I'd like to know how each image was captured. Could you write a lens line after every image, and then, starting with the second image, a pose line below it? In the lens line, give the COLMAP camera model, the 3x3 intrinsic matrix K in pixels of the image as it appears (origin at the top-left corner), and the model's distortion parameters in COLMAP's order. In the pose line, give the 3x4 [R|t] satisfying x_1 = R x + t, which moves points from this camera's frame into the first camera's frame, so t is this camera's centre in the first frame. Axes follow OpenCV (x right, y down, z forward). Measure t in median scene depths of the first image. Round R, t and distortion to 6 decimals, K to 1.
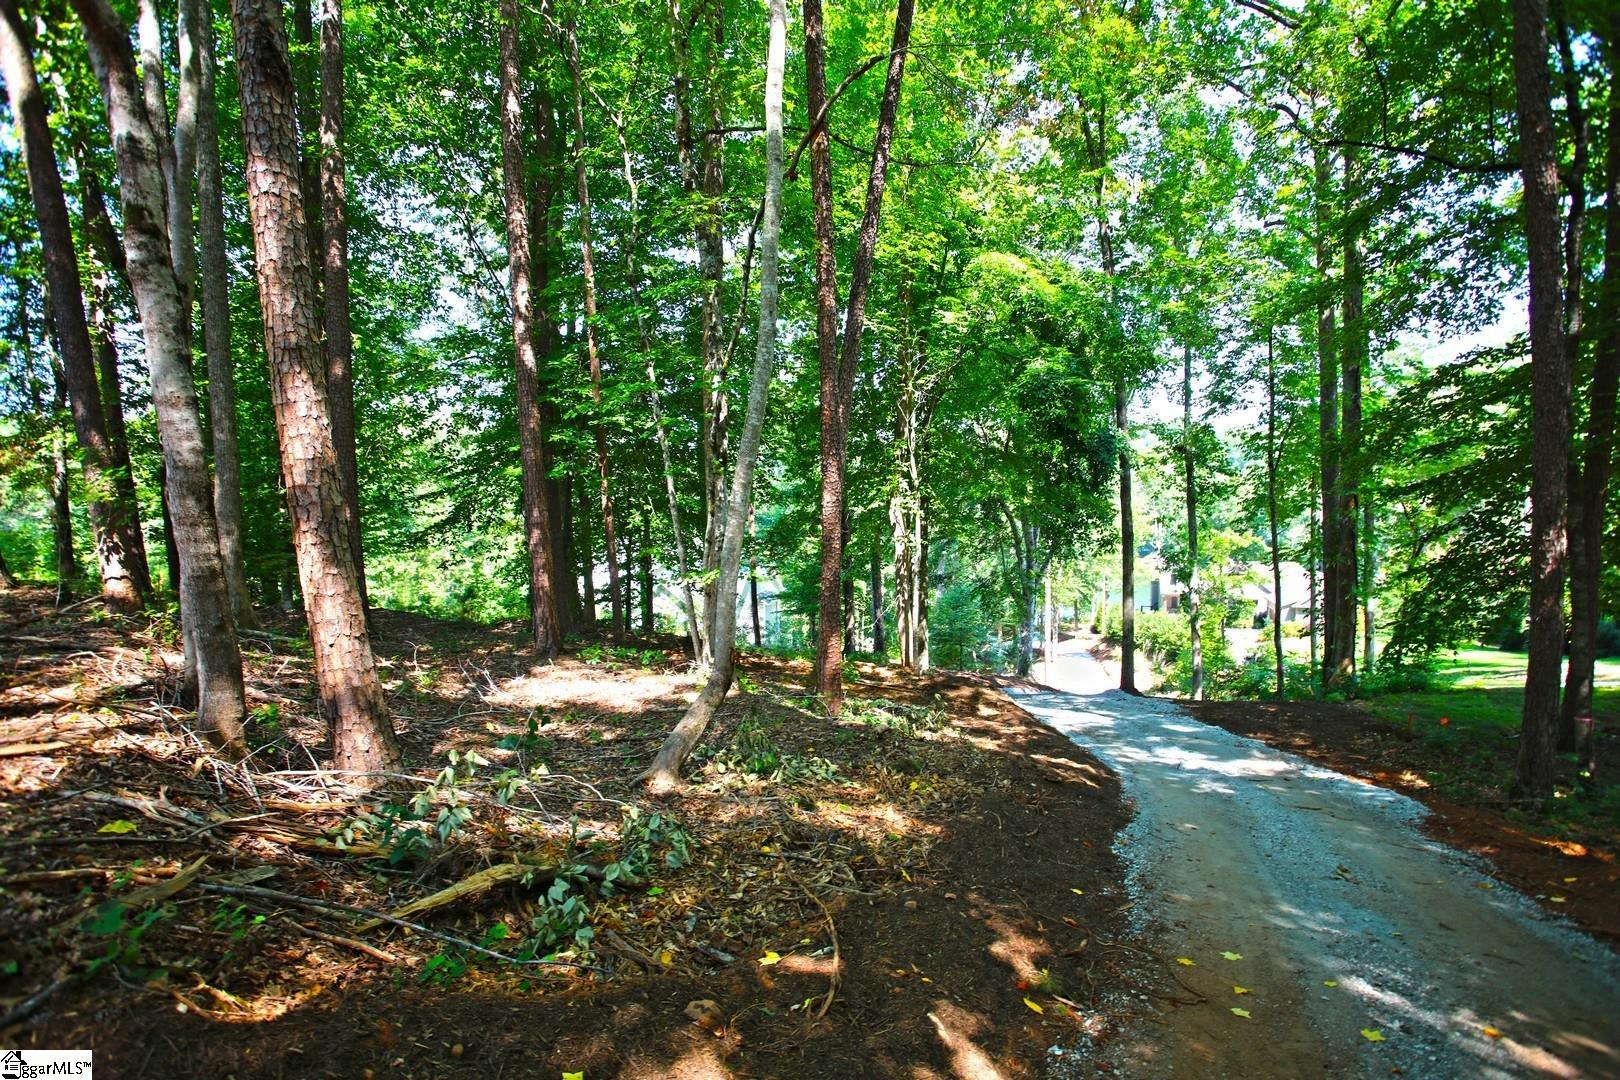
lens RADIAL K [[787.5, 0, 804.5], [0, 787.5, 542.6], [0, 0, 1]] dist [-0.067632, 0.030952]
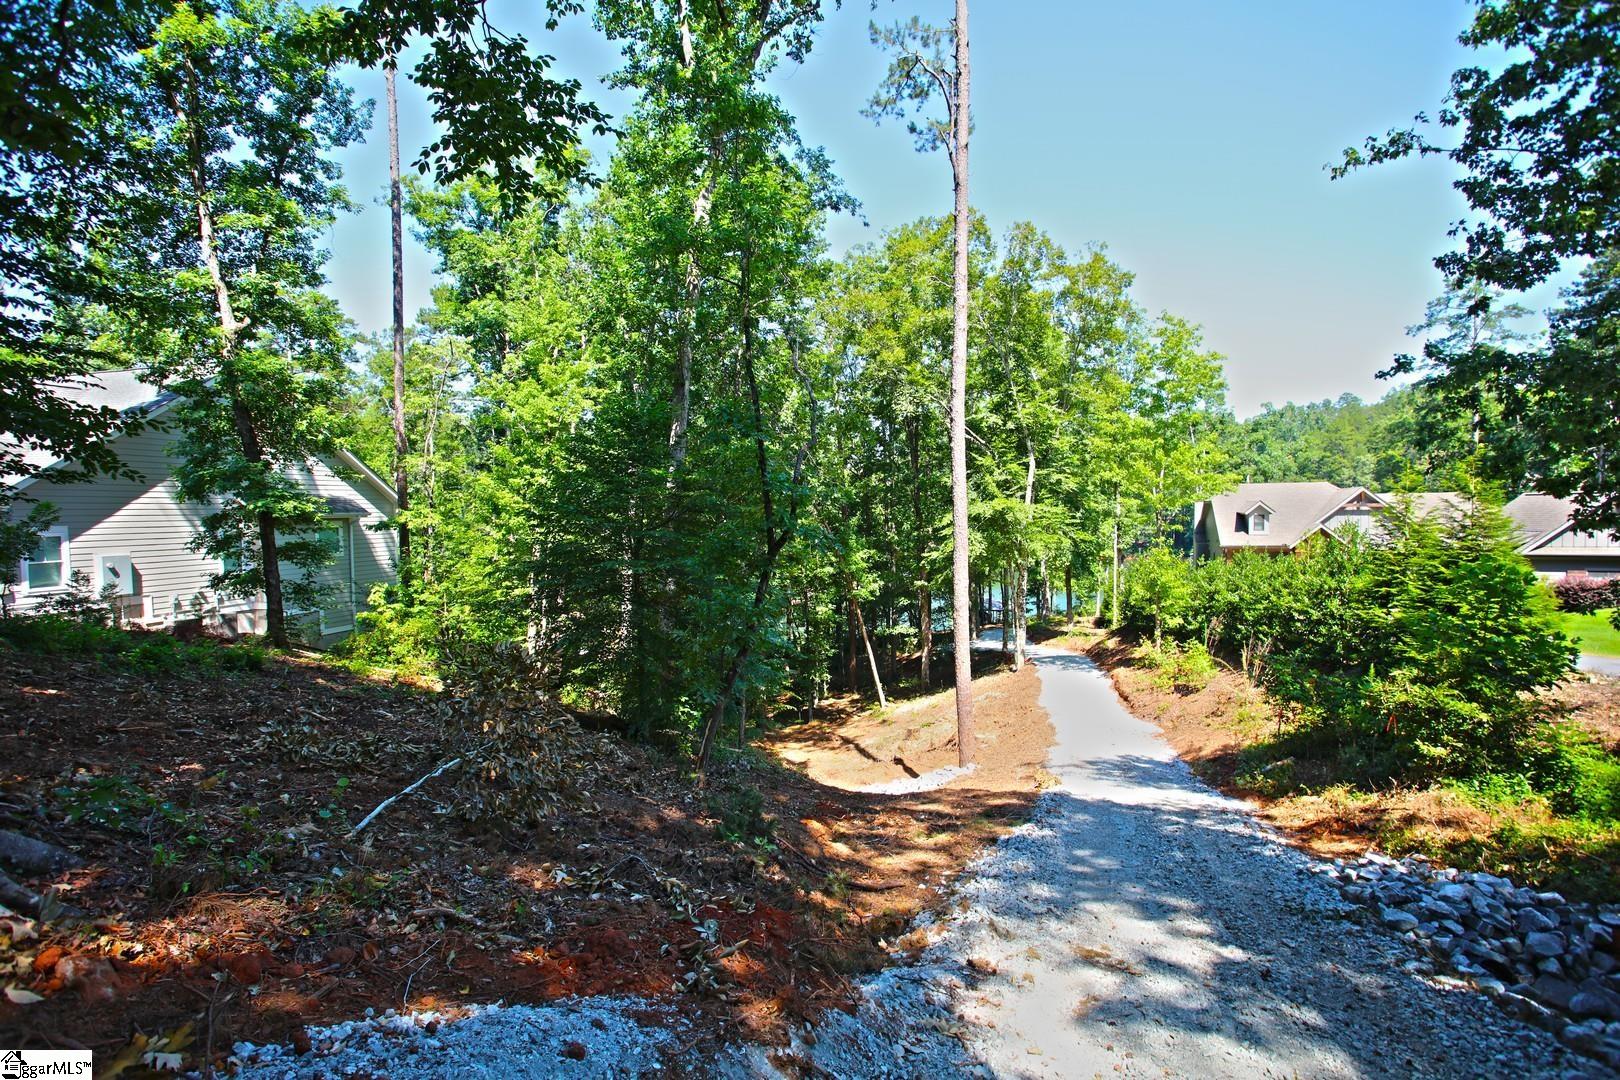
lens RADIAL K [[787.5, 0, 811.8], [0, 787.5, 548.2], [0, 0, 1]] dist [-0.067632, 0.030952]
pose [[0.999962, -0.002980, -0.008197, 0.337349], [0.002825, 0.999818, -0.018843, 0.143505], [0.008252, 0.018819, 0.999789, 0.867051]]
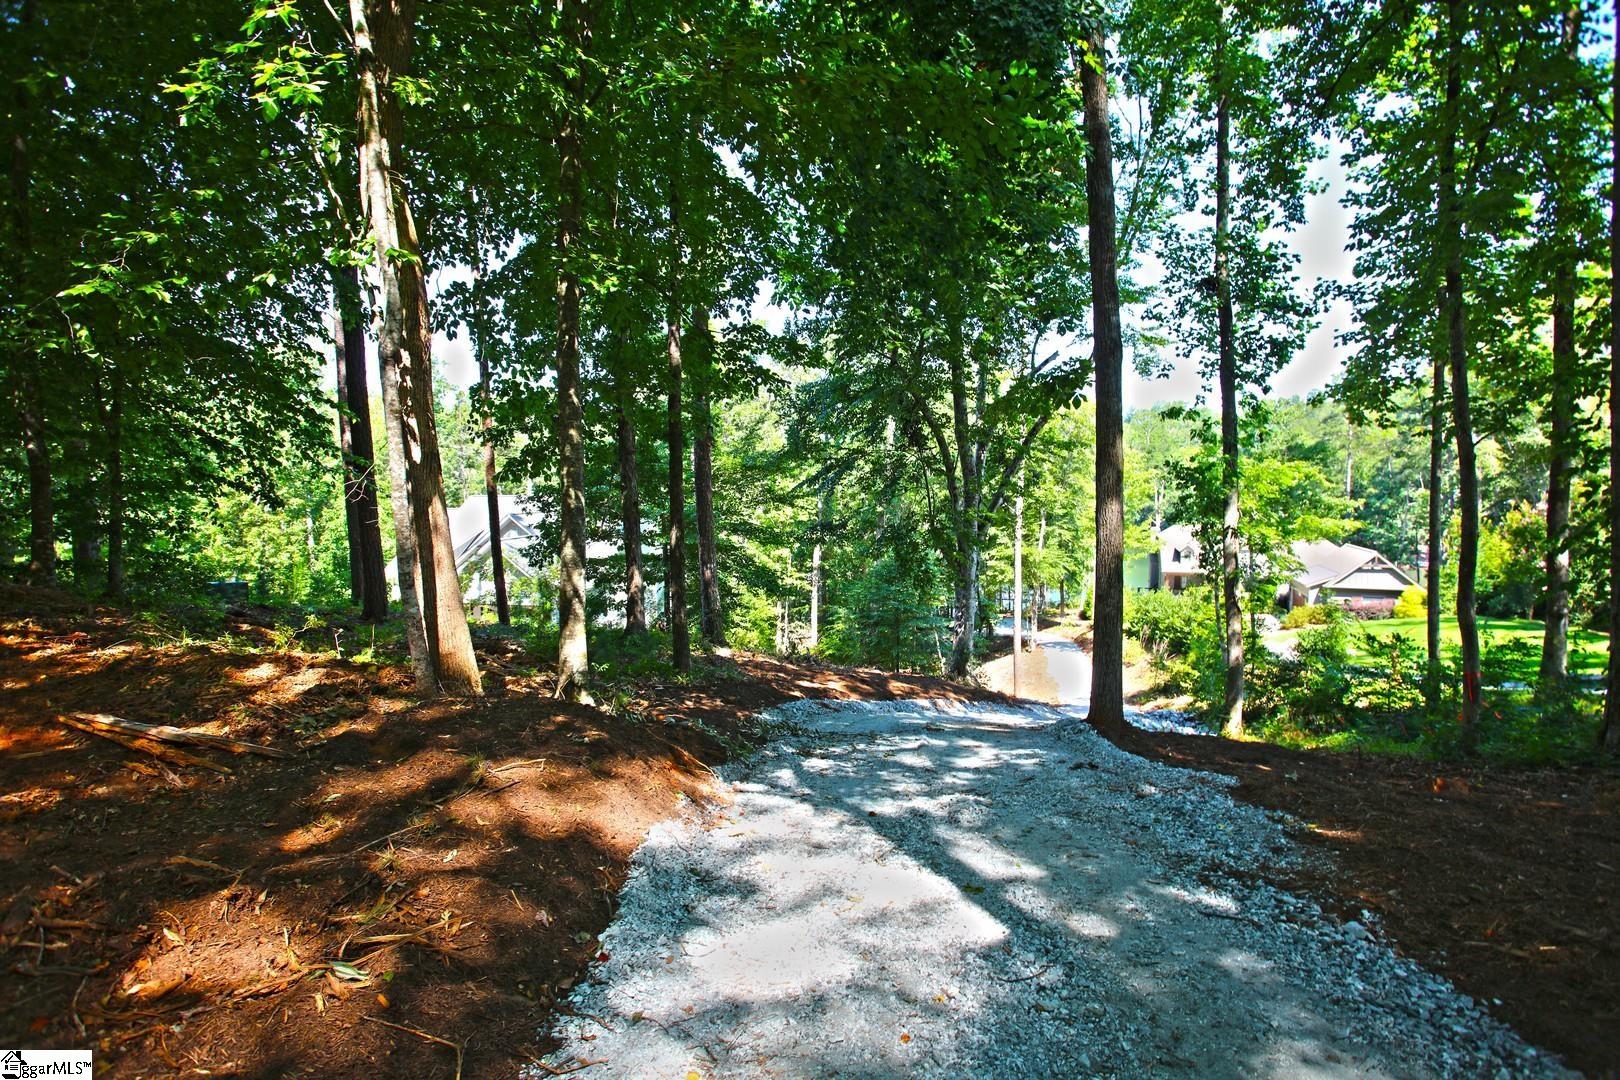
lens RADIAL K [[787.5, 0, 815.3], [0, 787.5, 536.1], [0, 0, 1]] dist [-0.067632, 0.030952]
pose [[0.999843, 0.008530, 0.015550, 0.137151], [-0.008614, 0.999949, 0.005344, 0.048581], [-0.015503, -0.005478, 0.999865, 0.319689]]
